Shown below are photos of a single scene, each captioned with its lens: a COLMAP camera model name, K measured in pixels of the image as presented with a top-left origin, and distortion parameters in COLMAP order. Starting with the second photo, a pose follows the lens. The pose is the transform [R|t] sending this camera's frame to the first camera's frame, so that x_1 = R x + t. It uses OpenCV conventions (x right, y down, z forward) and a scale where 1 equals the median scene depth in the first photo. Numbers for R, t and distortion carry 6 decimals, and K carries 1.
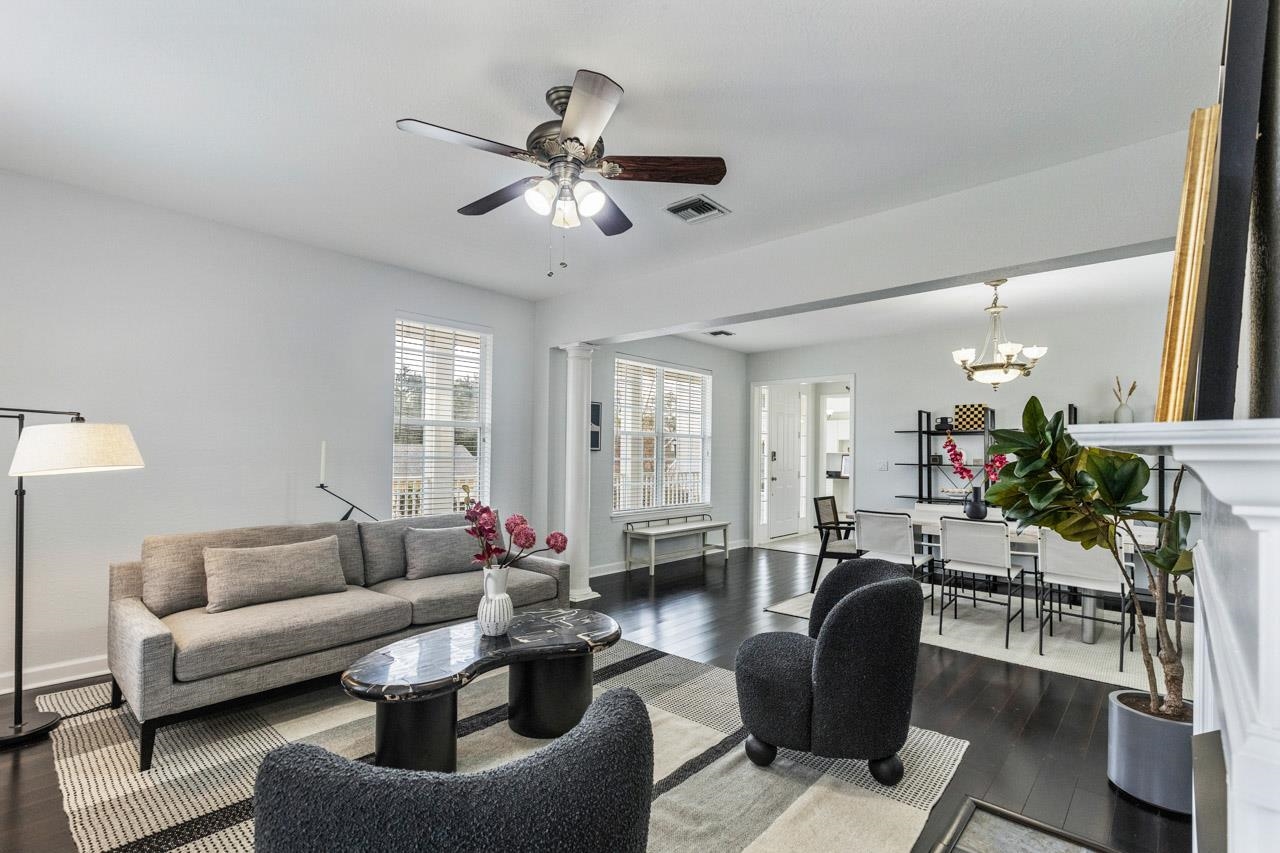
lens RADIAL K [[599.6, 0, 644.7], [0, 599.6, 437.6], [0, 0, 1]] dist [-0.003193, 0.001290]
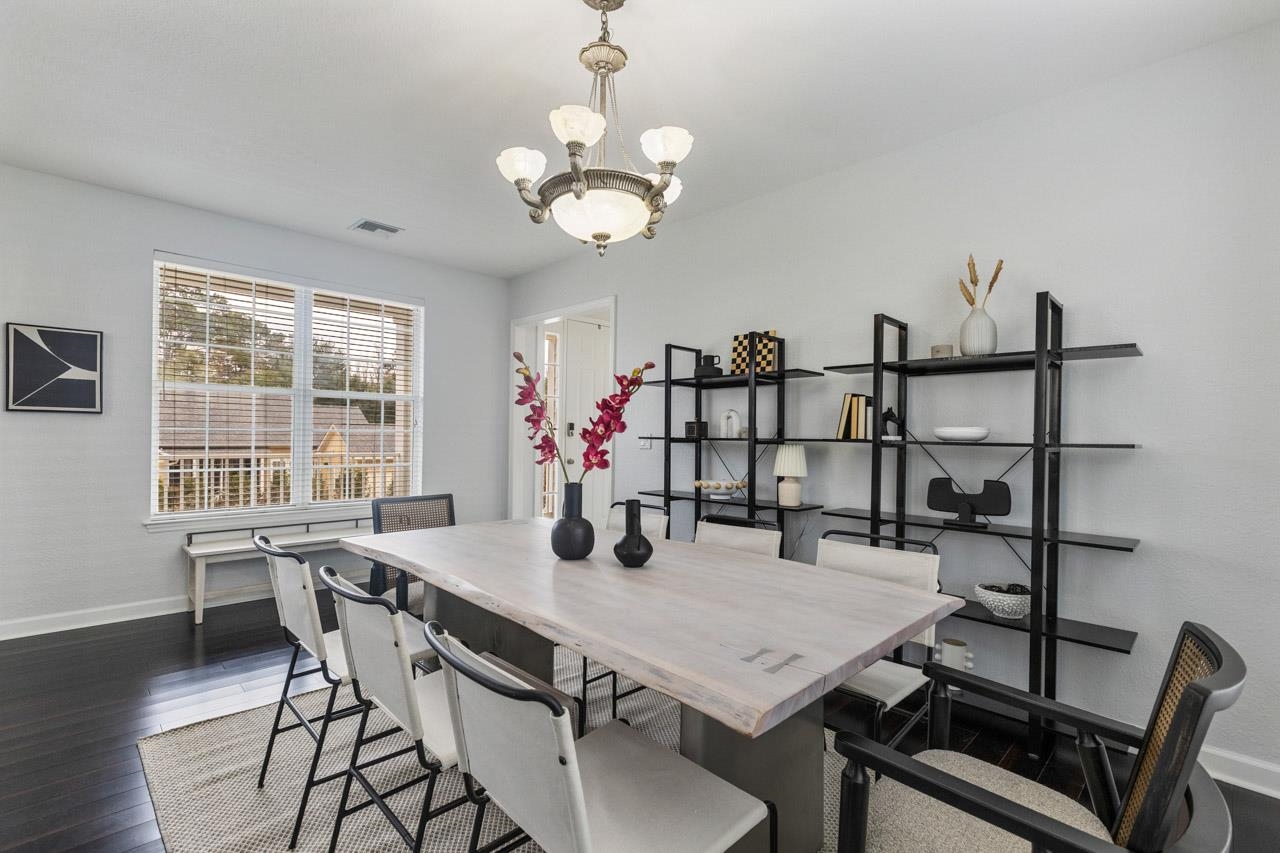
lens RADIAL K [[575.5, 0, 651.2], [0, 575.5, 440.0], [0, 0, 1]] dist [0.003158, -0.000475]
pose [[0.998952, -0.000982, -0.045758, 0.467424], [0.002458, 0.999478, 0.032211, 0.028989], [0.045703, -0.032290, 0.998433, 0.438430]]
